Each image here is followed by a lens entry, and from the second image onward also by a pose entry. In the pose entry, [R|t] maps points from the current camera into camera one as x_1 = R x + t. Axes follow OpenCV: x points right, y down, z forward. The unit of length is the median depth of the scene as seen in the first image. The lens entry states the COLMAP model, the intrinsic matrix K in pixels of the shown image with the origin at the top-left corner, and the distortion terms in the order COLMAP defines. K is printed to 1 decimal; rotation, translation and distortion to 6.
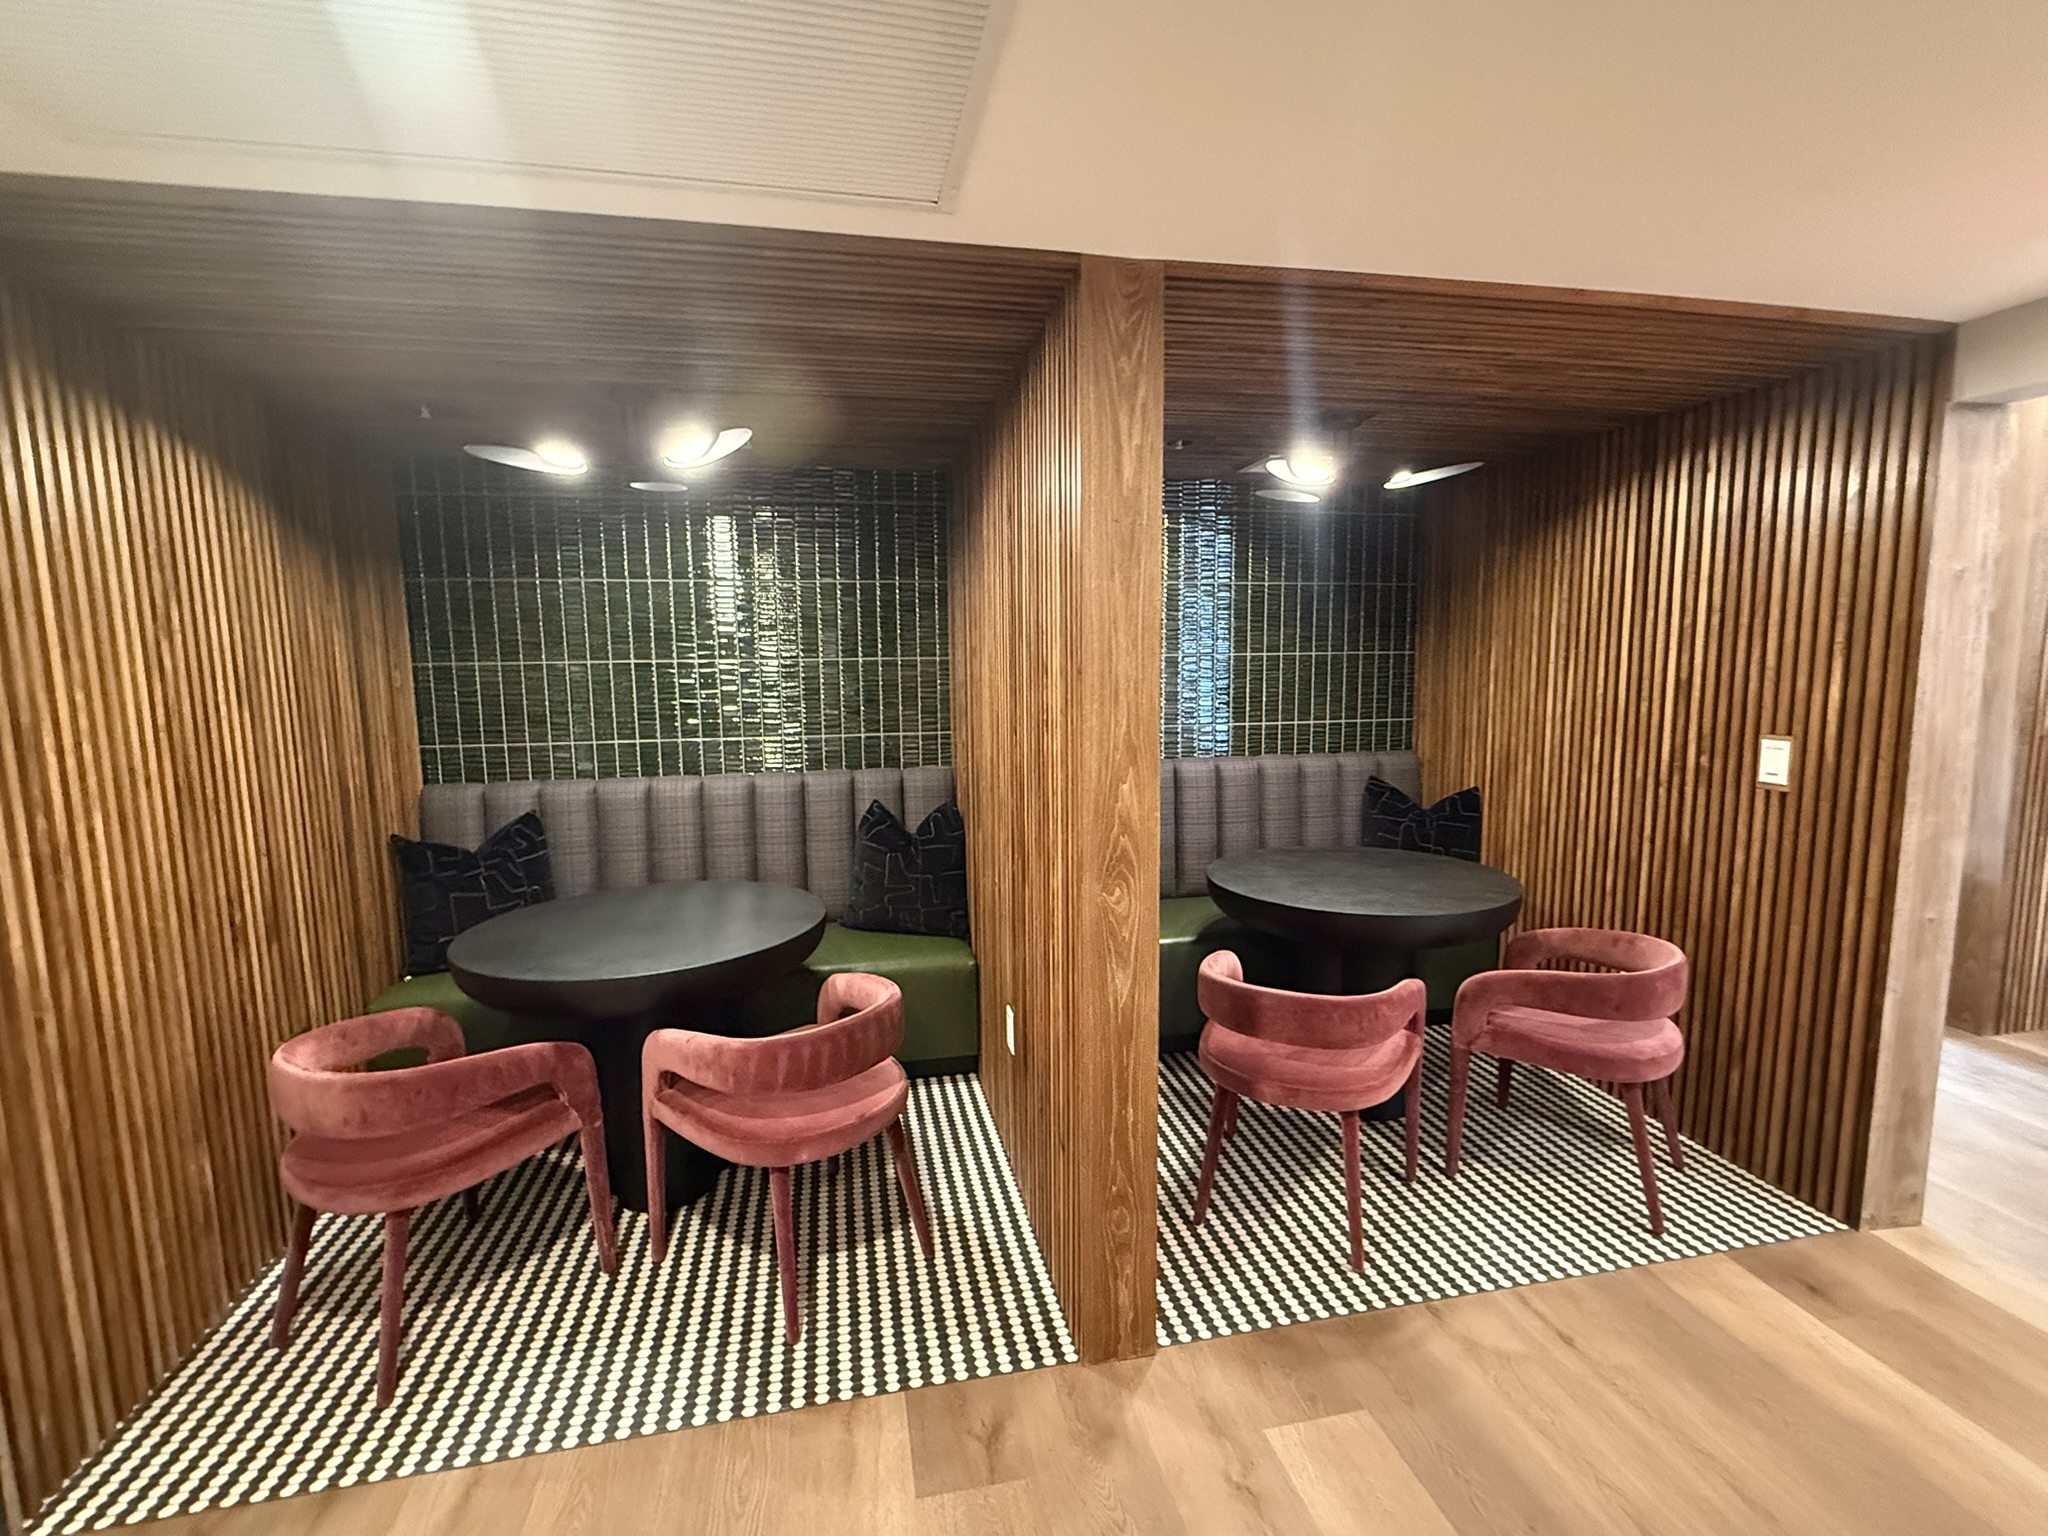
lens RADIAL K [[940.4, 0, 1025.0], [0, 940.4, 771.8], [0, 0, 1]] dist [0.009174, -0.000599]
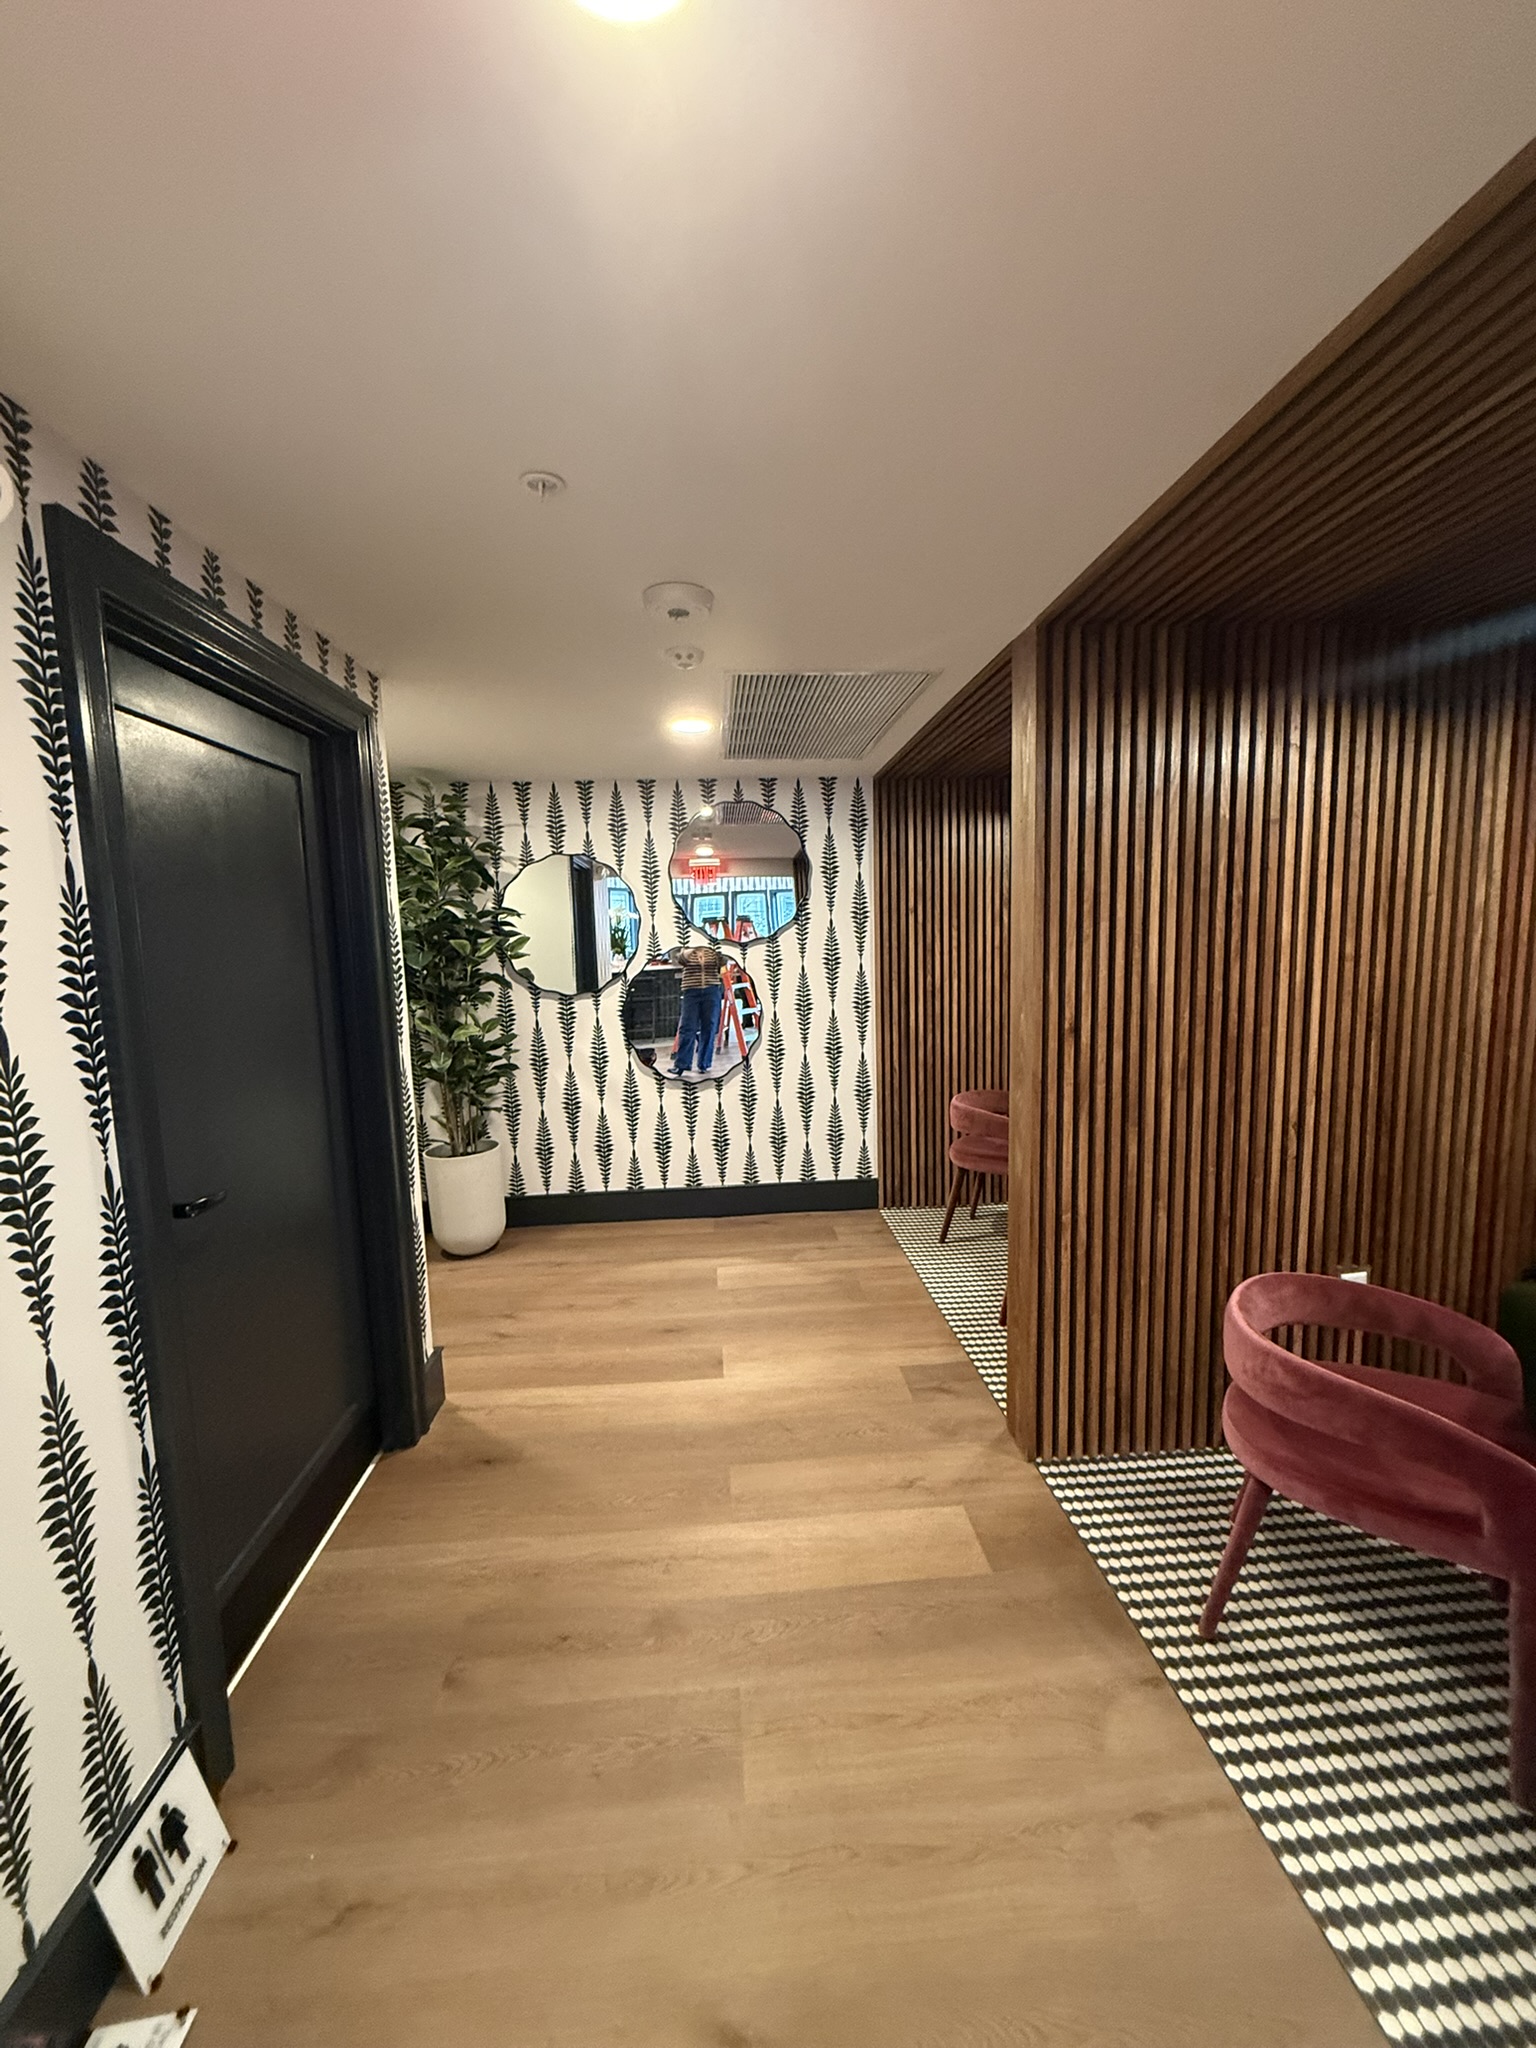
lens RADIAL K [[813.8, 0, 763.0], [0, 813.8, 1025.9], [0, 0, 1]] dist [0.001217, -0.000576]
pose [[-0.138513, 0.127570, -0.982110, 1.146501], [-0.093996, 0.985499, 0.141267, -0.082386], [0.985890, 0.111882, -0.124513, 0.691201]]
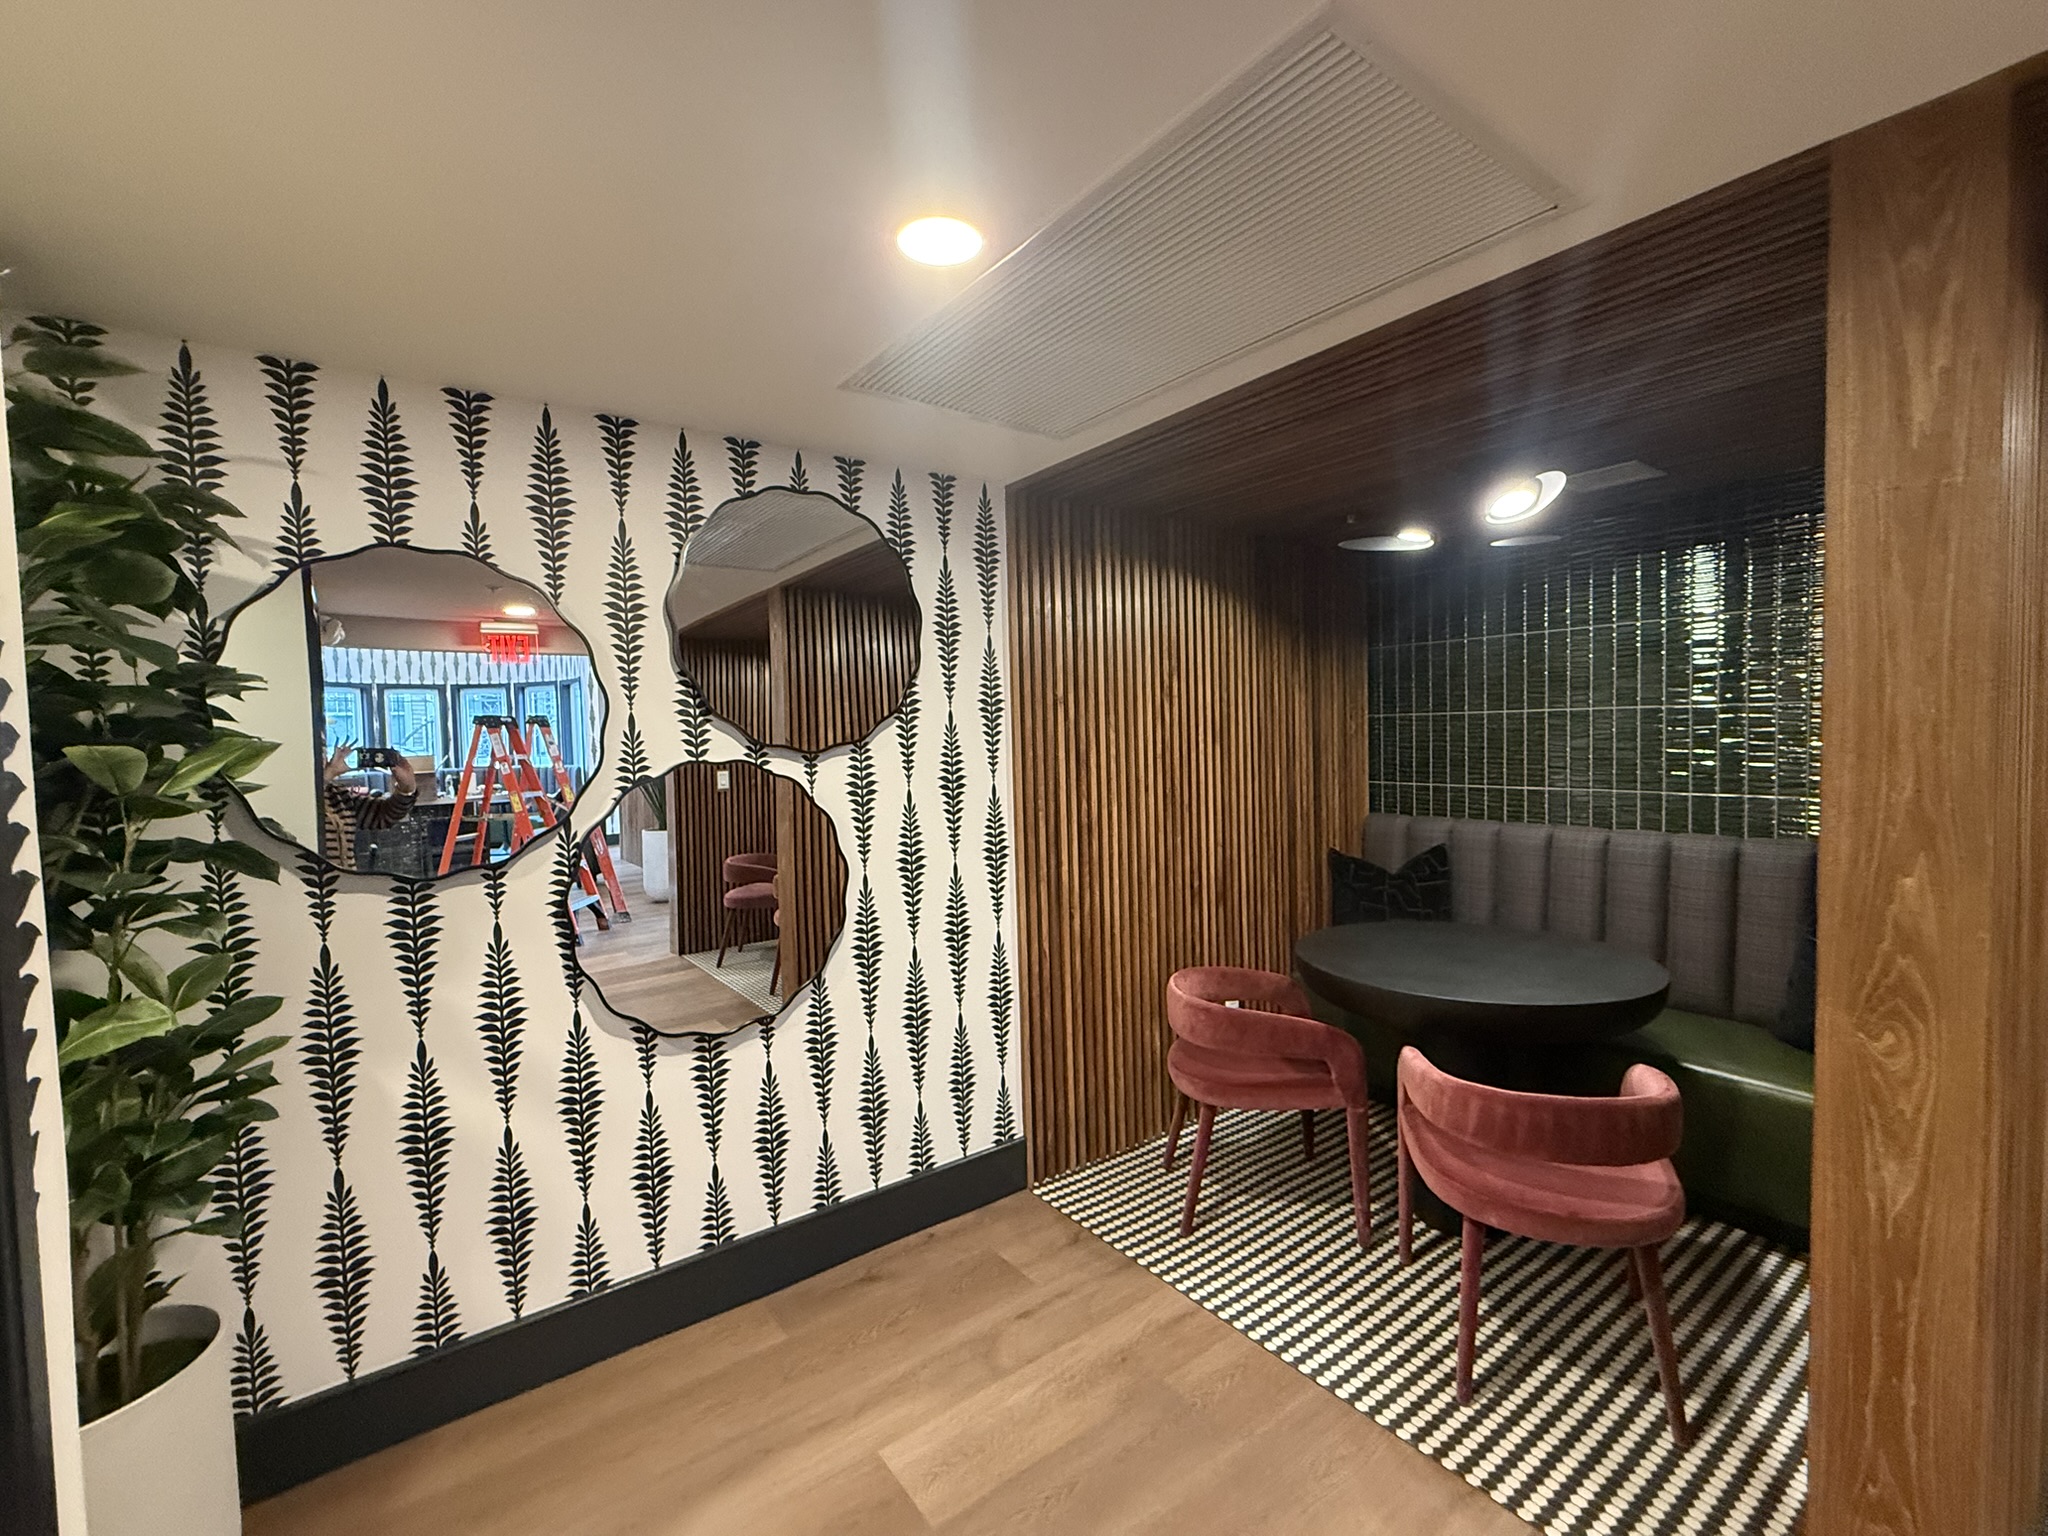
lens RADIAL K [[889.9, 0, 1027.4], [0, 889.9, 769.2], [0, 0, 1]] dist [-0.002756, 0.000574]
pose [[0.421327, 0.040732, -0.905994, 0.366486], [-0.092644, 0.995698, 0.001682, -0.005664], [0.902164, 0.083227, 0.423288, 0.152651]]
